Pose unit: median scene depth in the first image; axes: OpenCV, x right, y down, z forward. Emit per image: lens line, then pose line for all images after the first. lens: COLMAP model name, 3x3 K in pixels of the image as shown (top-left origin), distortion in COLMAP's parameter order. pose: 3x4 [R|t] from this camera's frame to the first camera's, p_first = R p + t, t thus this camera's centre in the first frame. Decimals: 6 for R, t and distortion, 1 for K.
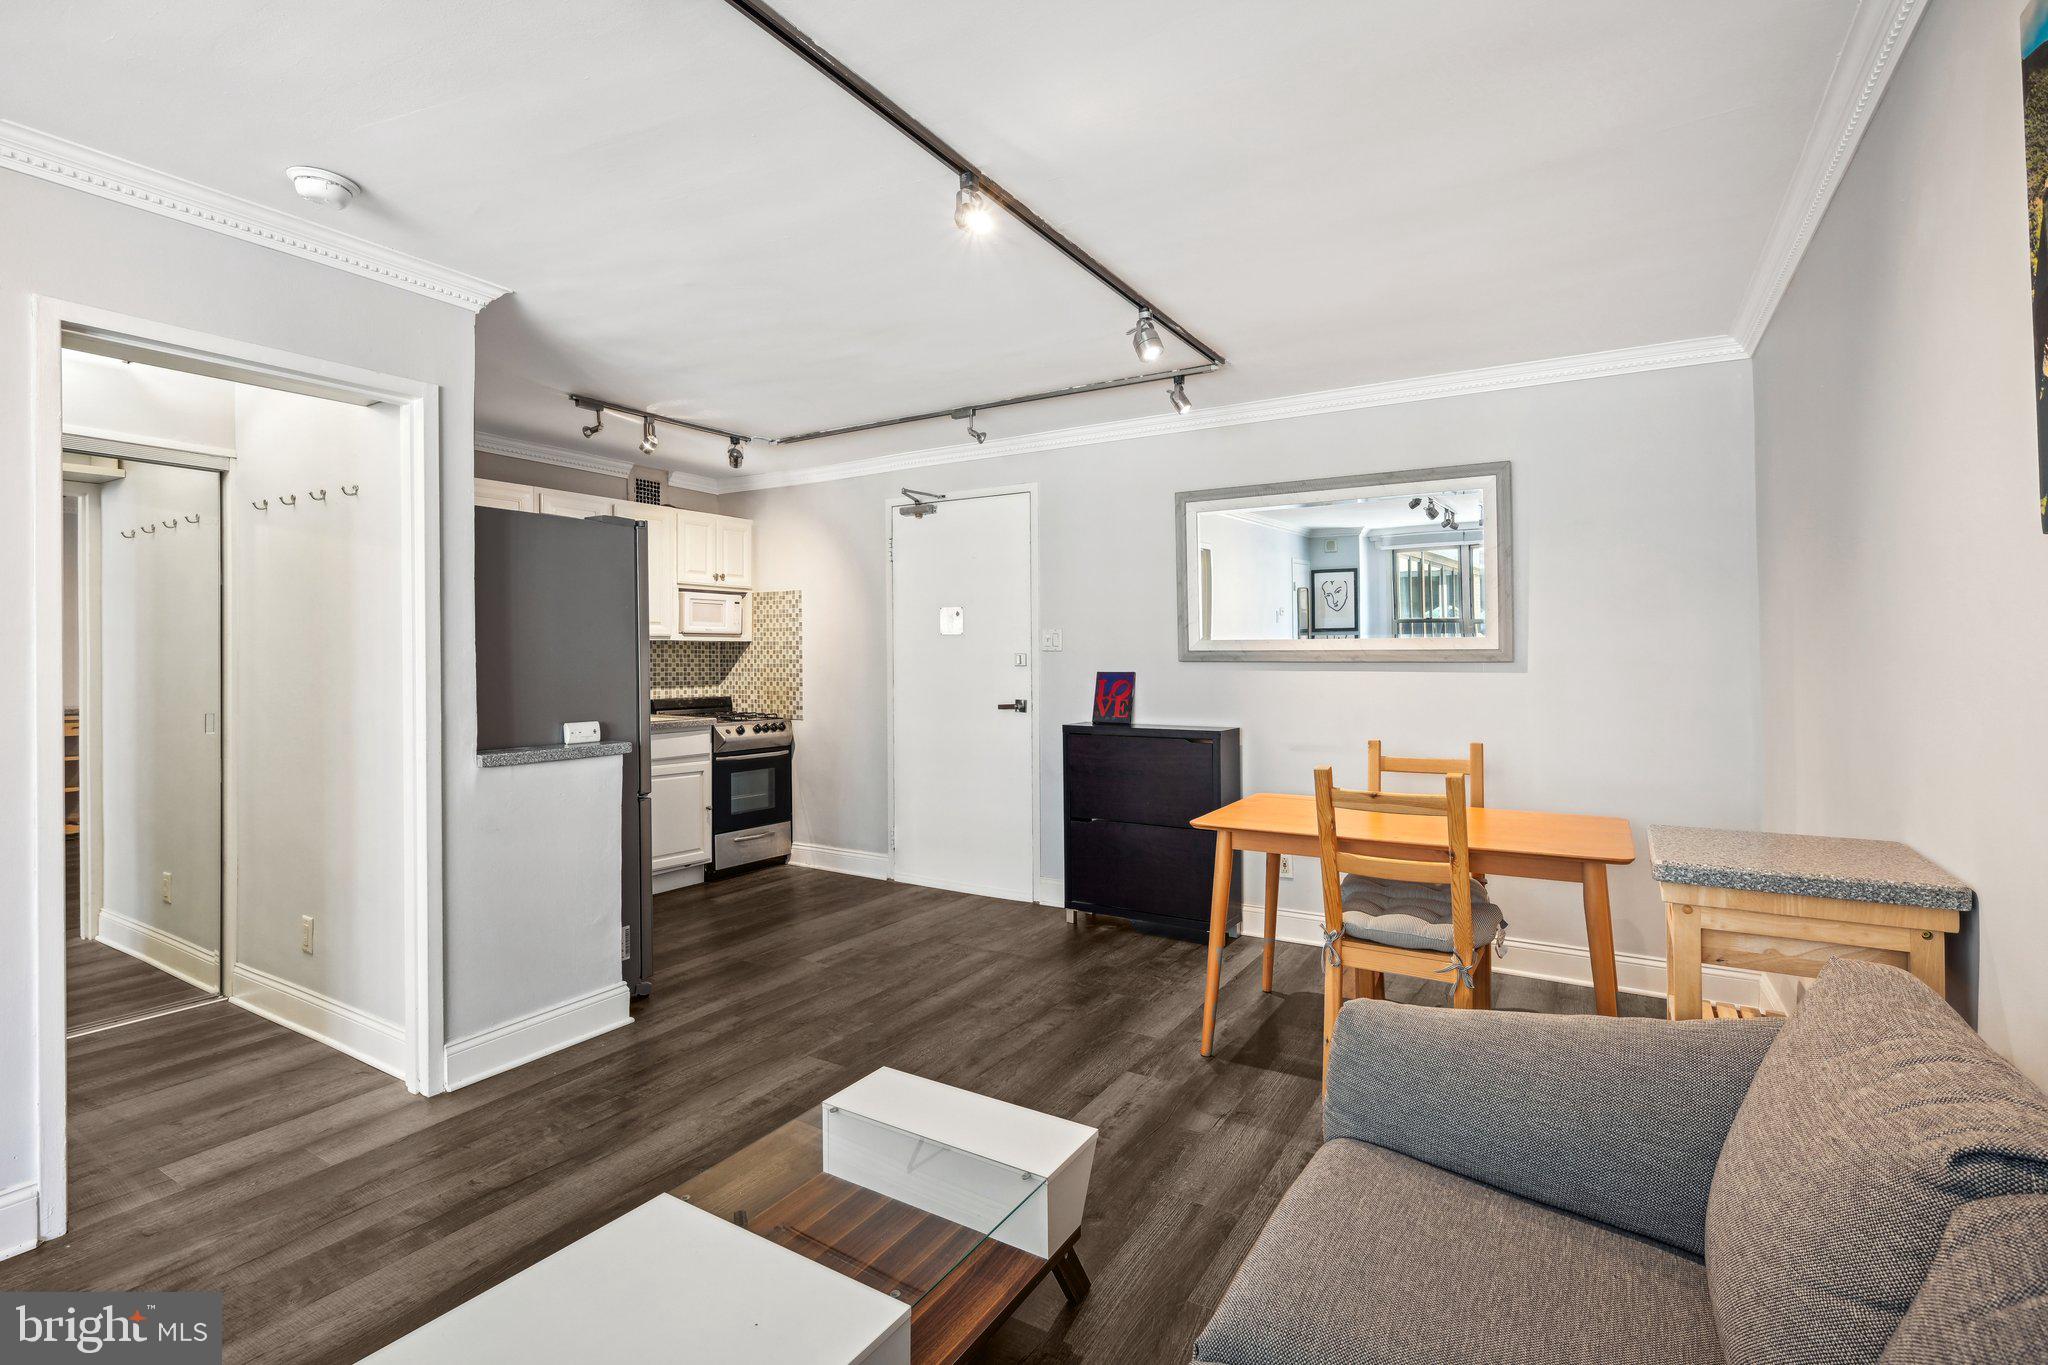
lens RADIAL K [[955.3, 0, 1019.0], [0, 955.3, 652.0], [0, 0, 1]] dist [-0.004203, -0.000240]
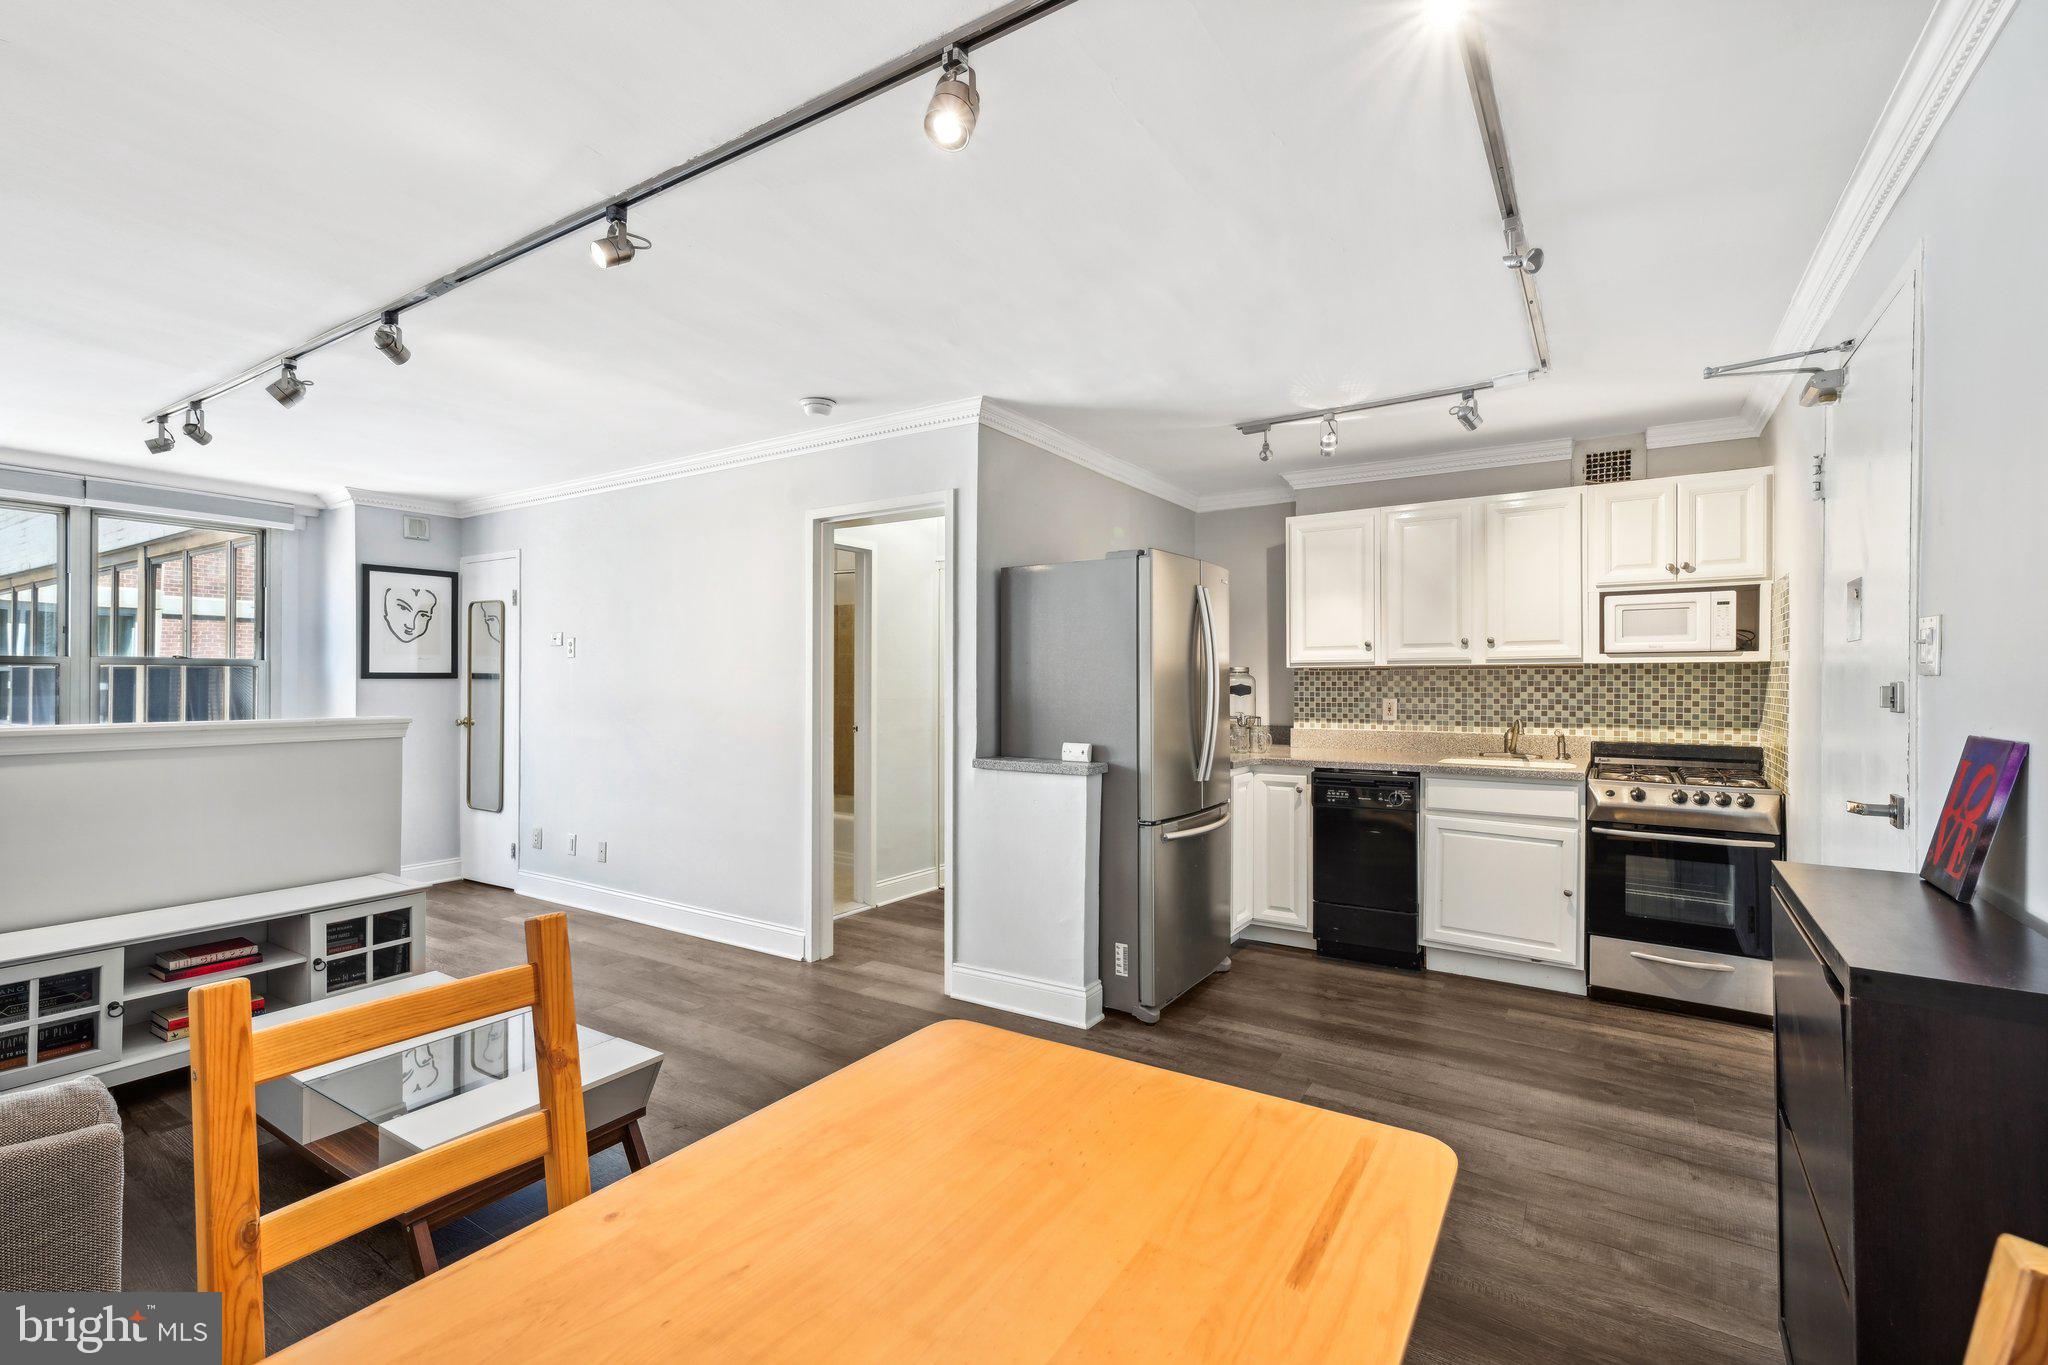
lens RADIAL K [[906.5, 0, 1024.0], [0, 906.5, 682.5], [0, 0, 1]] dist [0.017894, 0.000614]
pose [[-0.026808, 0.003671, -0.999634, 0.539895], [0.002704, 0.999990, 0.003600, -0.001263], [0.999637, -0.002606, -0.026818, 0.855998]]
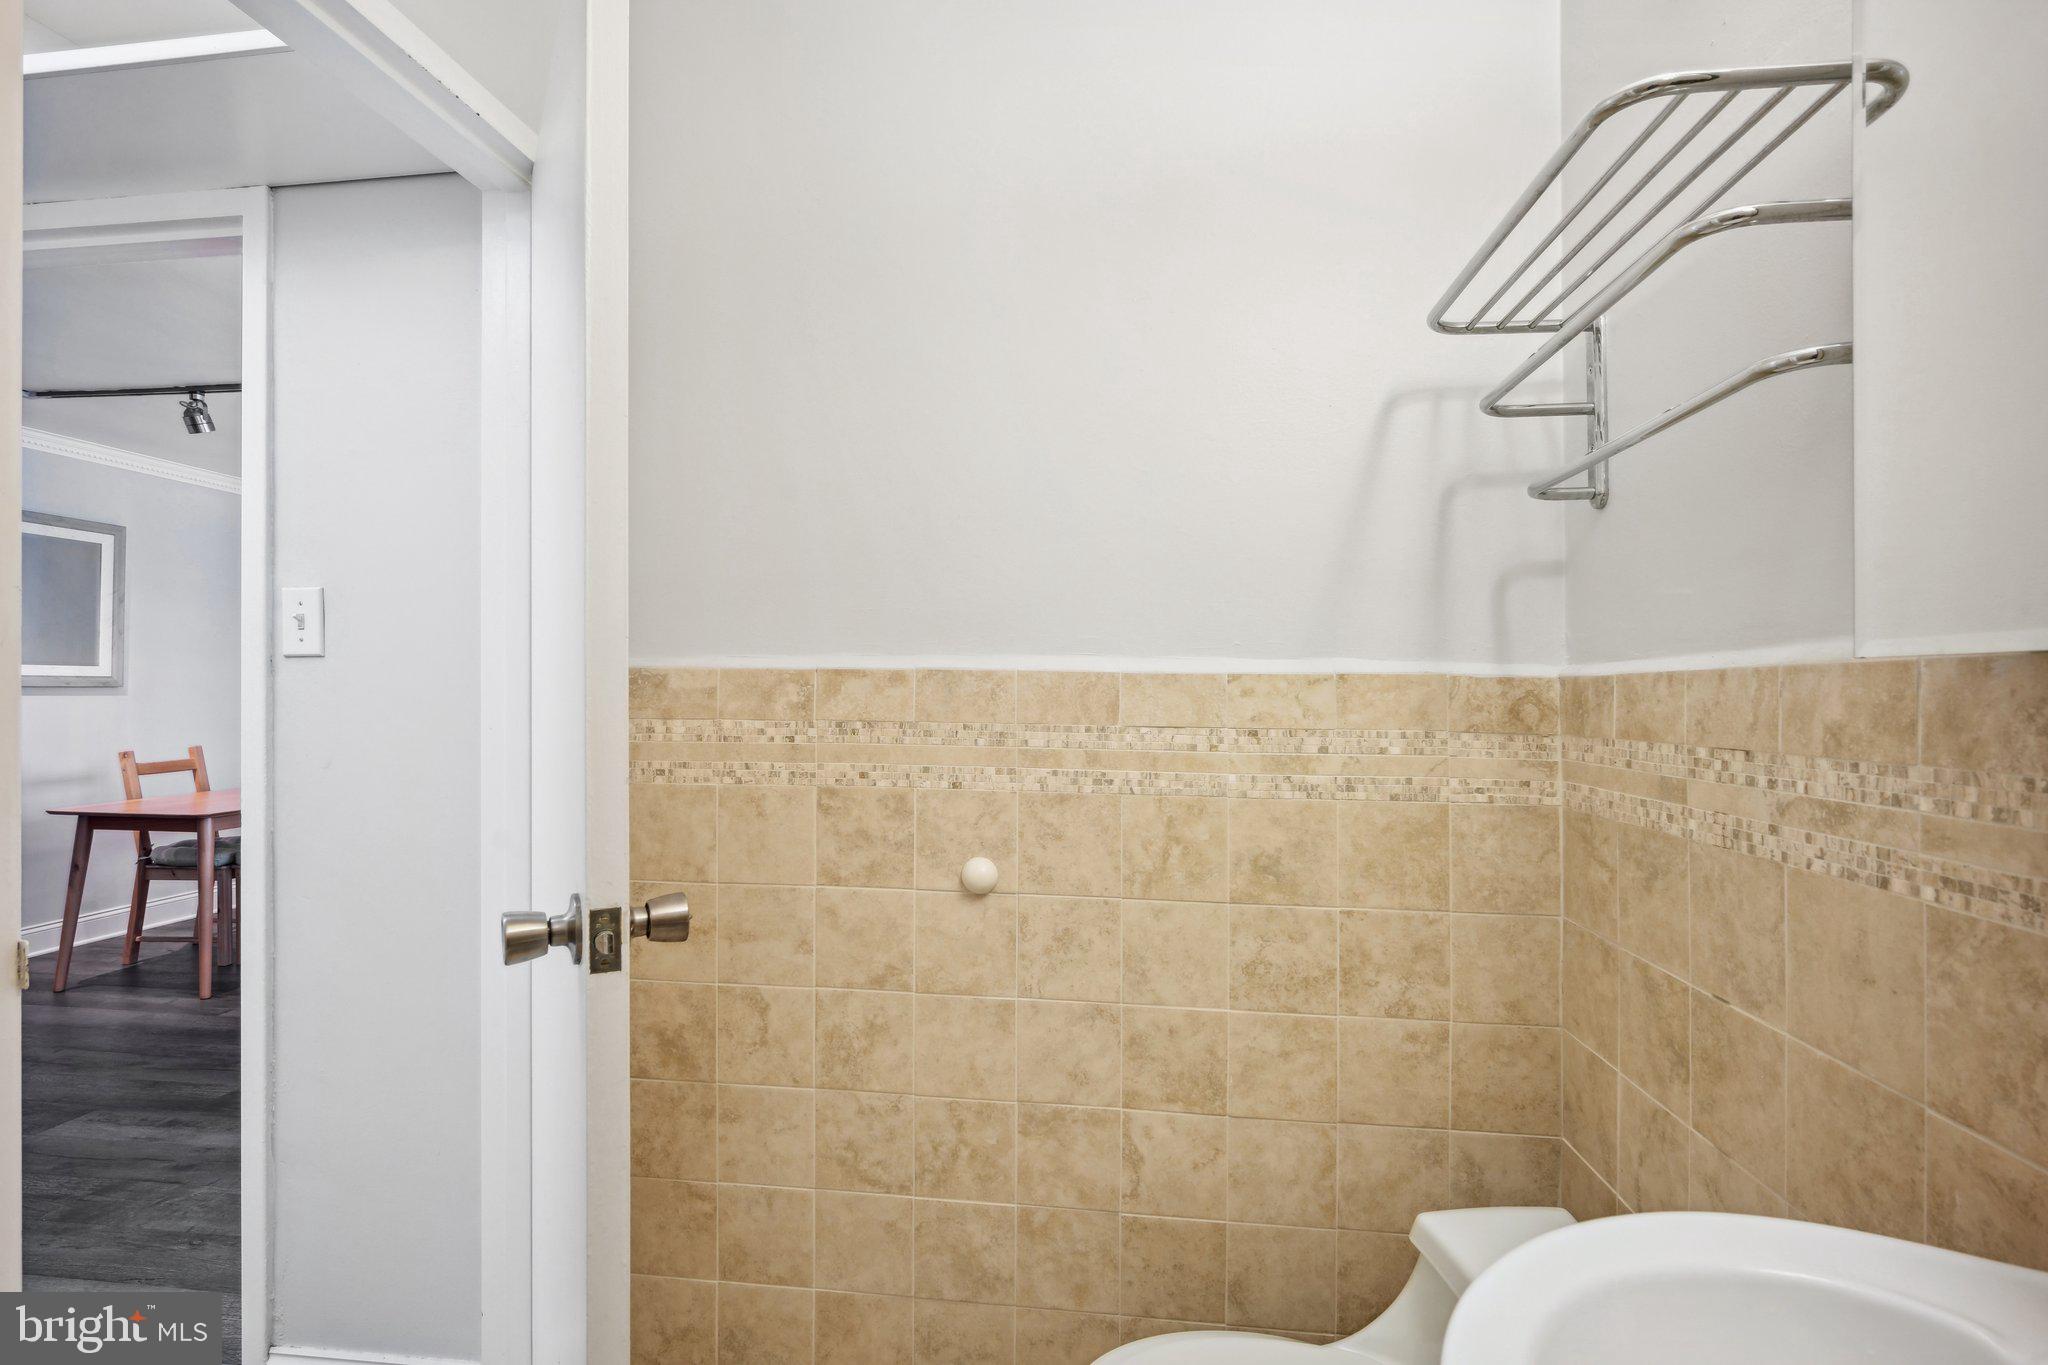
lens RADIAL K [[941.7, 0, 1026.4], [0, 941.7, 682.8], [0, 0, 1]] dist [-0.005829, 0.000343]
pose [[-0.418398, 0.013886, 0.908158, -1.118388], [0.000518, 0.999887, -0.015050, 0.024133], [-0.908264, -0.005827, -0.418357, 0.445956]]
